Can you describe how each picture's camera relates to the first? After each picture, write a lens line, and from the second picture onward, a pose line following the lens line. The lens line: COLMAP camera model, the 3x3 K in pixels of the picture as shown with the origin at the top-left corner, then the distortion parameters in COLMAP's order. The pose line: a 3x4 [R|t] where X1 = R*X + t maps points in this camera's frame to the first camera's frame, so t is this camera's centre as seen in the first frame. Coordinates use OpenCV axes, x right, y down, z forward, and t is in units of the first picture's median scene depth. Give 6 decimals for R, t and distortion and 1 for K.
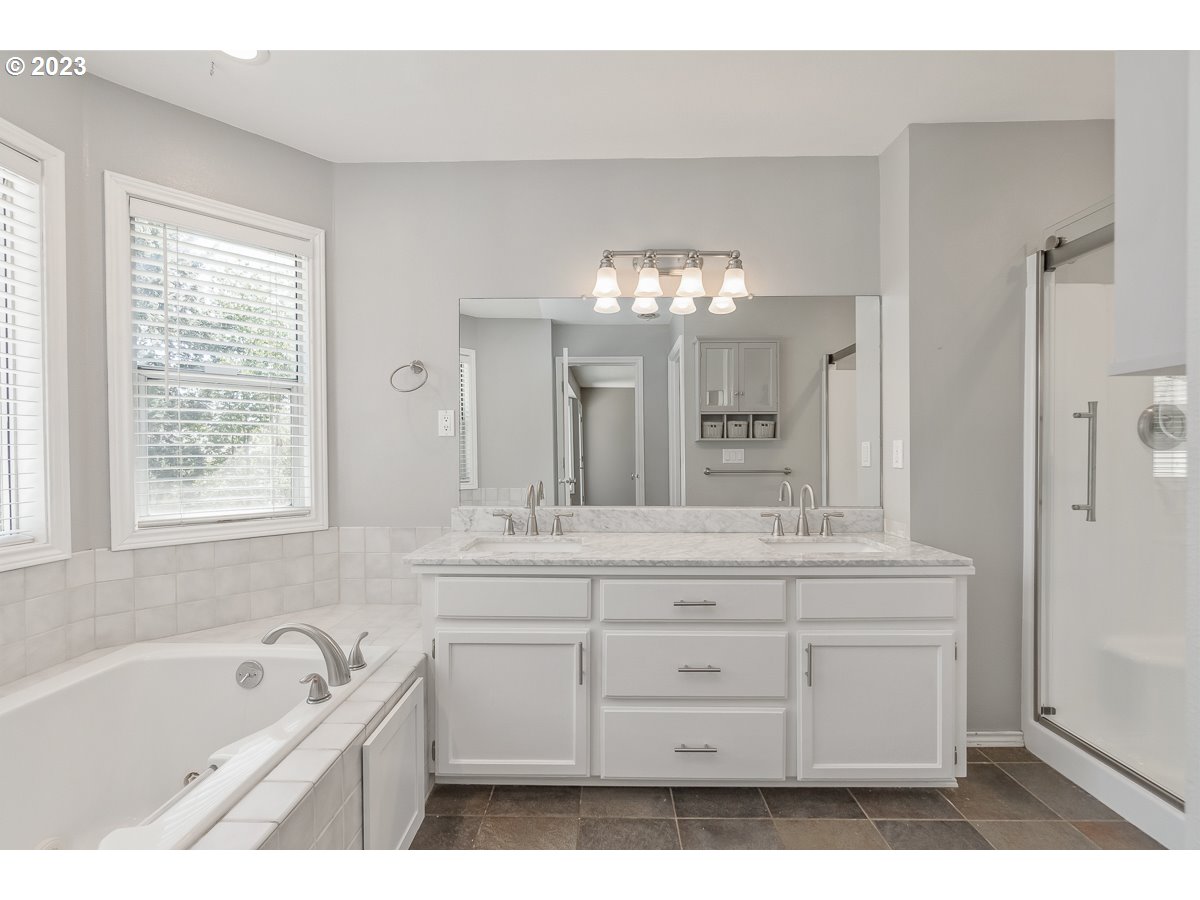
lens RADIAL K [[547.7, 0, 600.8], [0, 547.7, 452.6], [0, 0, 1]] dist [0.000385, 0.000162]
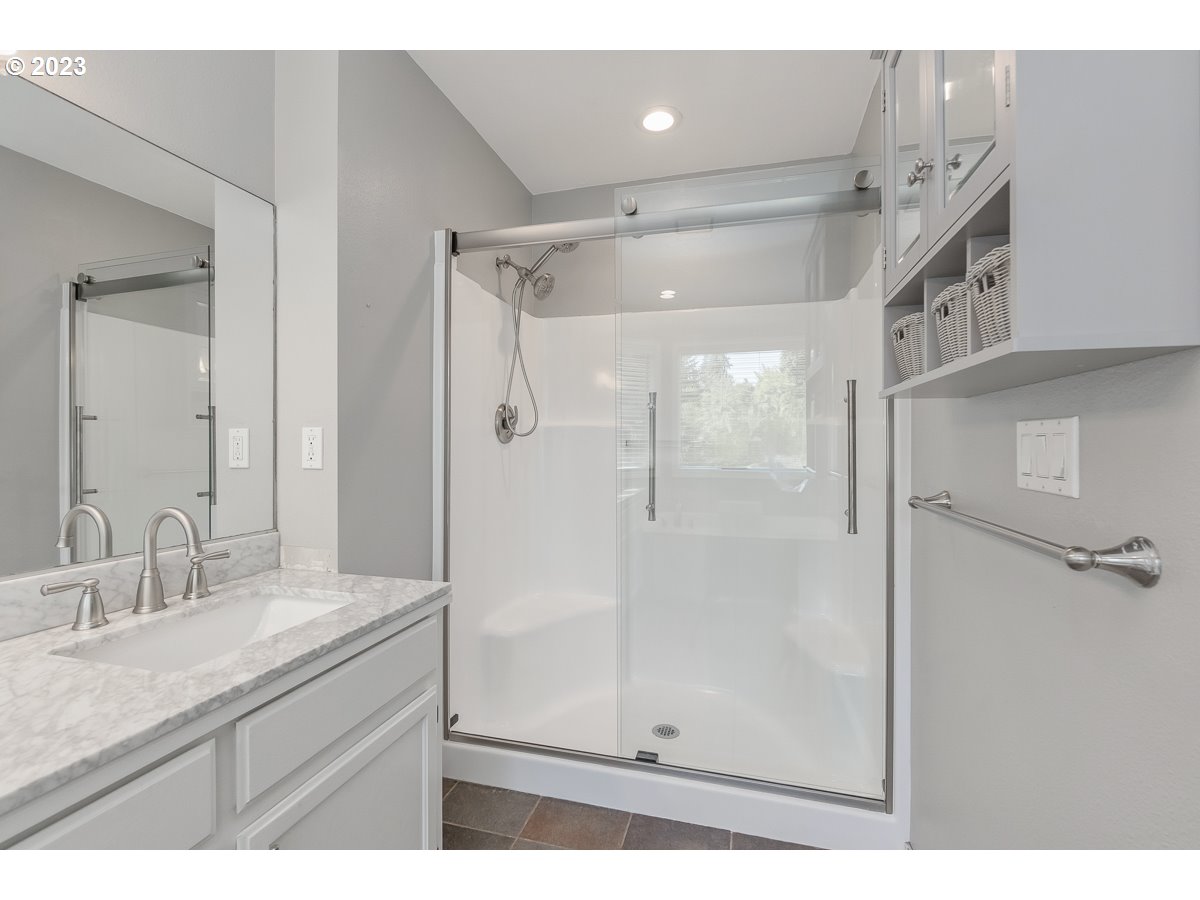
lens RADIAL K [[525.0, 0, 605.2], [0, 525.0, 443.3], [0, 0, 1]] dist [-0.000579, -0.000185]
pose [[0.253265, 0.006454, 0.967375, 0.008748], [-0.000705, 0.999979, -0.006486, 0.000968], [-0.967397, 0.000961, 0.253264, 0.491823]]
